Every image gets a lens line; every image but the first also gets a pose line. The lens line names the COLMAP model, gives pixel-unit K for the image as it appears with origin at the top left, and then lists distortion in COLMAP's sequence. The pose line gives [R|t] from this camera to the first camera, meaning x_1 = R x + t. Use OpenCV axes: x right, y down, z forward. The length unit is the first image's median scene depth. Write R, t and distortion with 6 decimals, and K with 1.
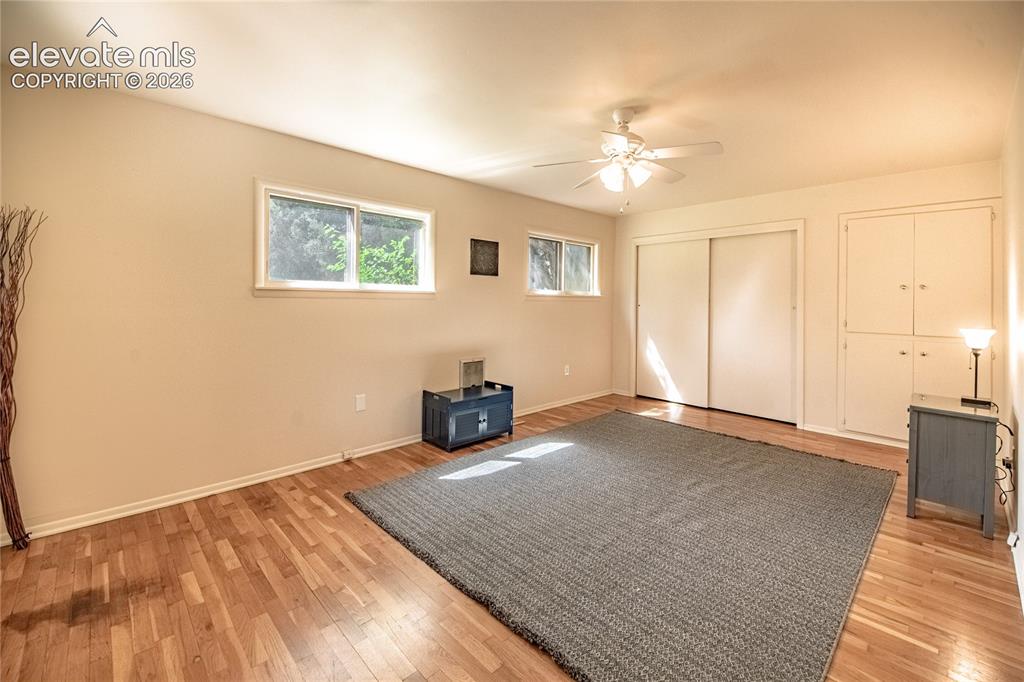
lens RADIAL K [[429.7, 0, 508.5], [0, 429.7, 298.7], [0, 0, 1]] dist [-0.000296, -0.000486]
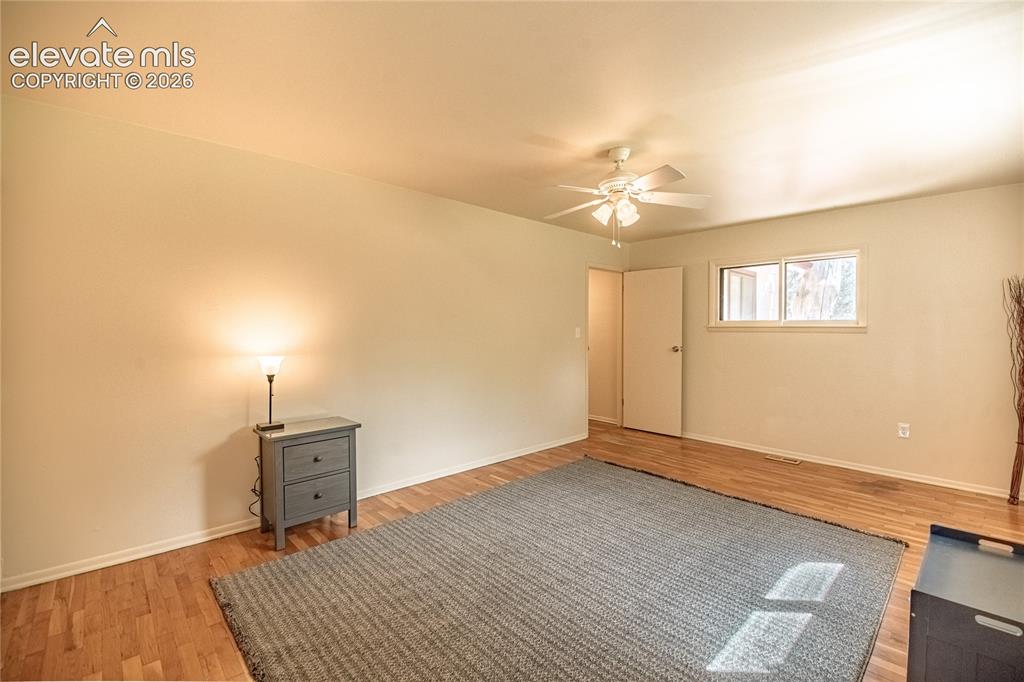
lens RADIAL K [[435.7, 0, 534.4], [0, 435.7, 337.2], [0, 0, 1]] dist [0.000157, -0.000105]
pose [[-0.999151, -0.008442, -0.040331, 0.470637], [-0.009324, 0.999720, 0.021734, -0.008000], [0.040137, 0.022092, -0.998950, 1.914951]]
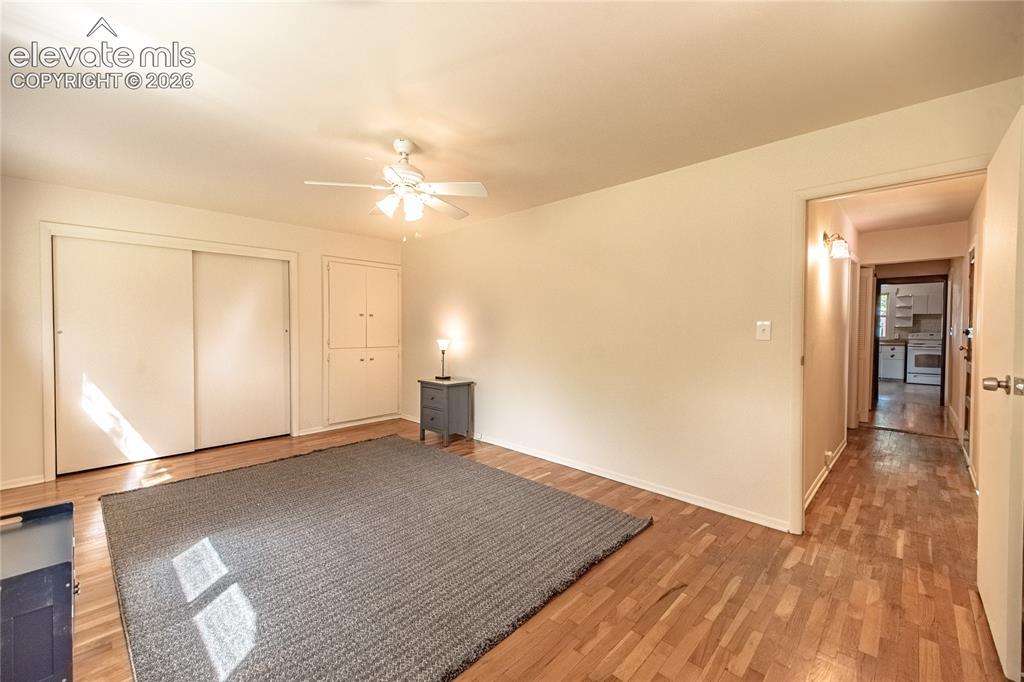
lens RADIAL K [[425.6, 0, 514.9], [0, 425.6, 331.5], [0, 0, 1]] dist [0.020709, -0.000362]
pose [[-0.071784, -0.020434, 0.997211, -0.743325], [-0.006082, 0.999781, 0.020048, -0.004459], [-0.997402, -0.004626, -0.071893, 0.758168]]
